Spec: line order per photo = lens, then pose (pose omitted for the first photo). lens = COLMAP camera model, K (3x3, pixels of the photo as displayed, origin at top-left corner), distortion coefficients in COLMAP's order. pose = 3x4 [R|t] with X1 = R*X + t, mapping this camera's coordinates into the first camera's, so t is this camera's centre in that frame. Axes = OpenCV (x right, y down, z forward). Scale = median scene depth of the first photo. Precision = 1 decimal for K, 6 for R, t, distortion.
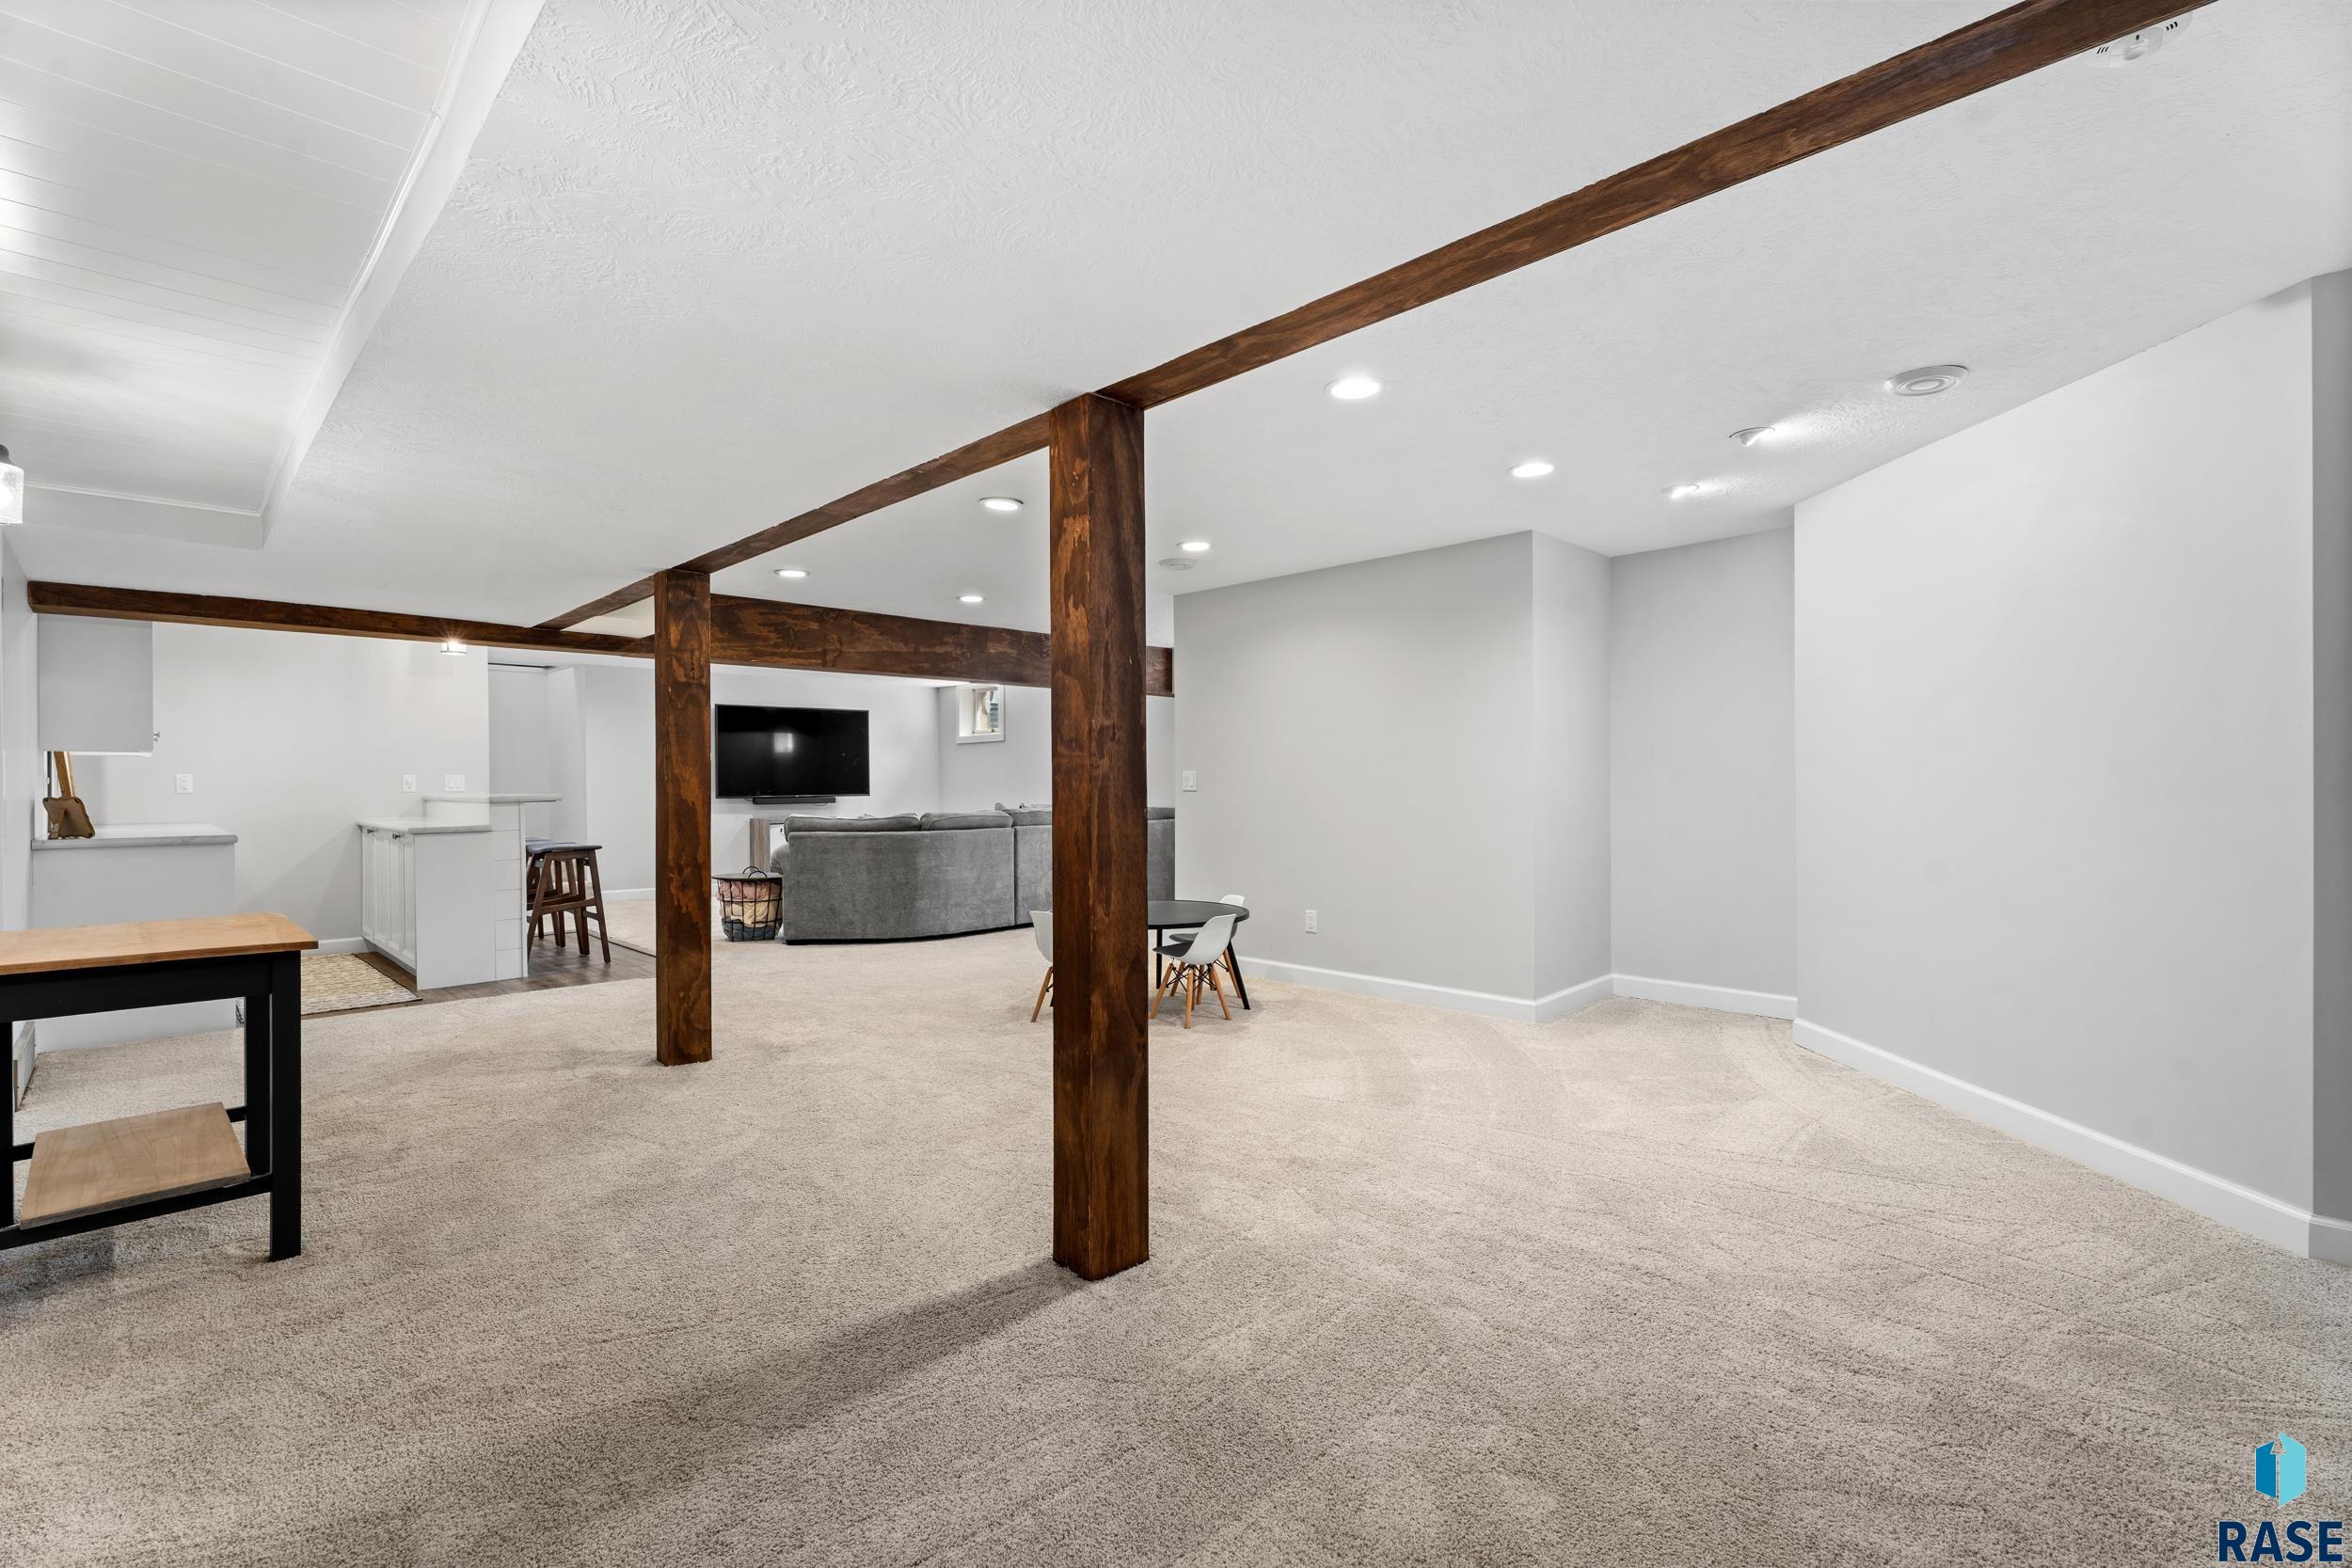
lens RADIAL K [[1053.5, 0, 1174.0], [0, 1053.5, 782.0], [0, 0, 1]] dist [-0.000125, -0.000158]
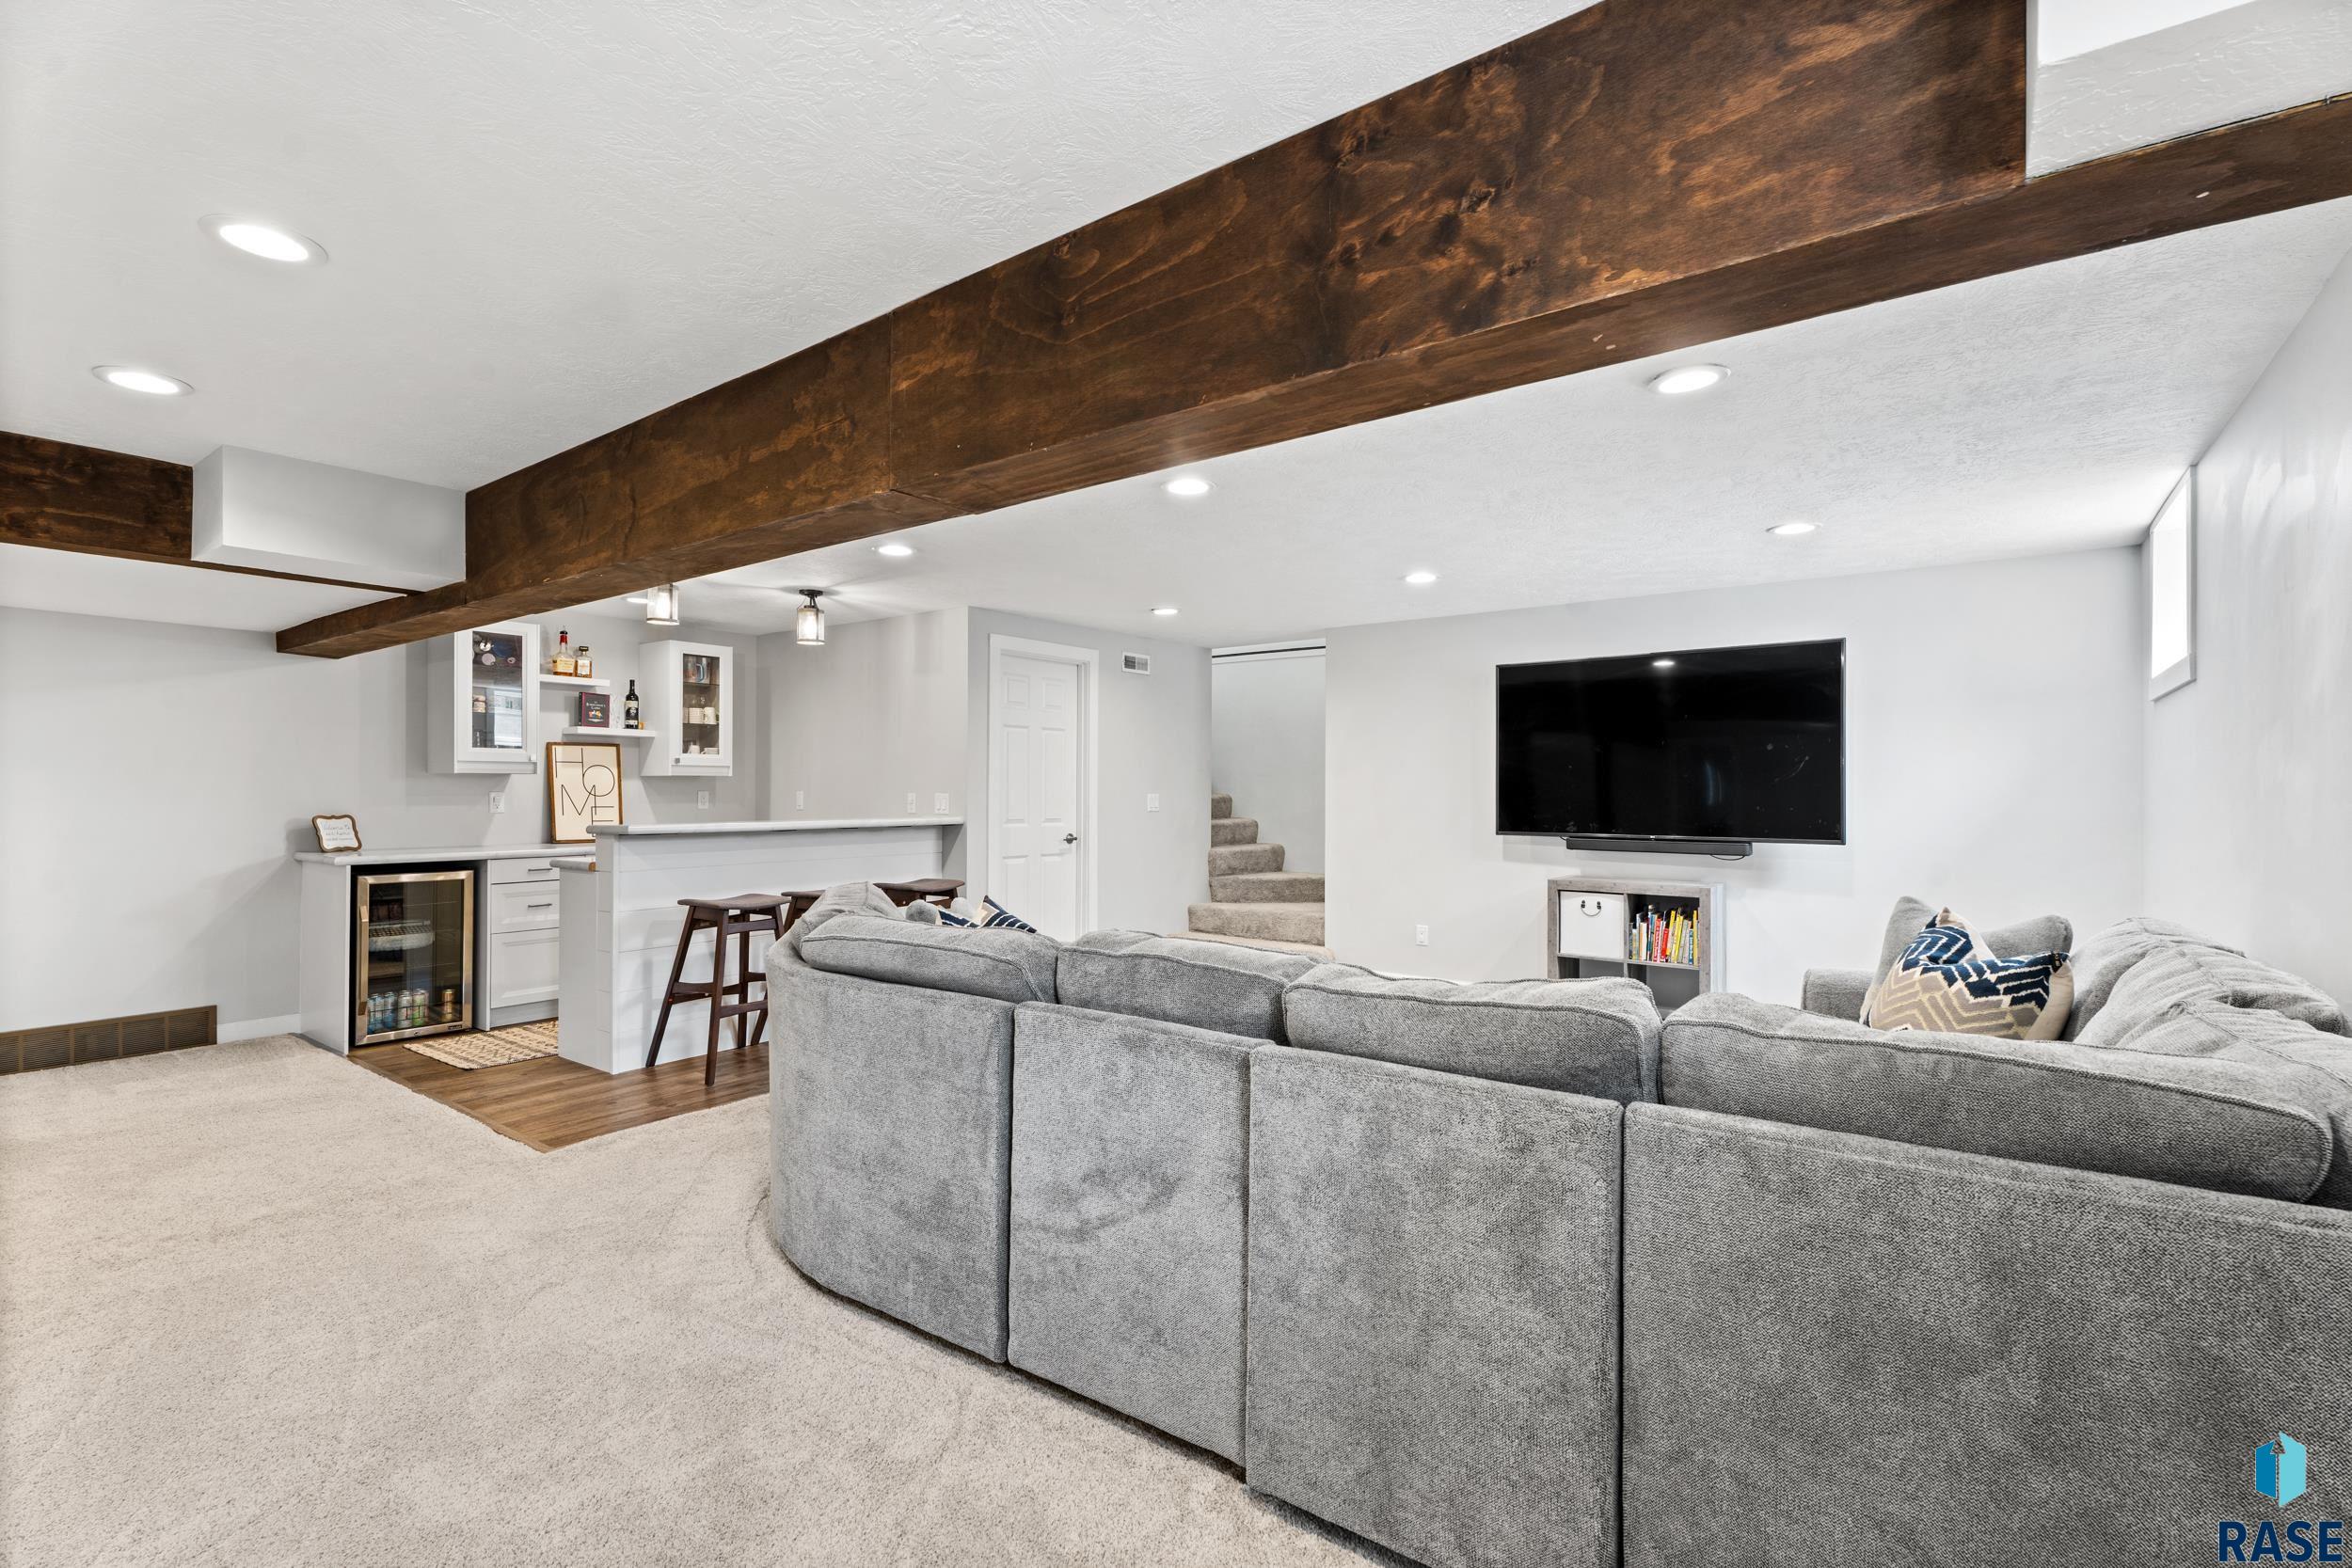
lens RADIAL K [[1053.5, 0, 1180.2], [0, 1053.5, 784.8], [0, 0, 1]] dist [-0.000125, -0.000158]
pose [[0.143094, -0.000066, -0.989709, 0.124974], [-0.002669, 0.999996, -0.000453, -0.013861], [0.989705, 0.002707, 0.143094, 1.015775]]
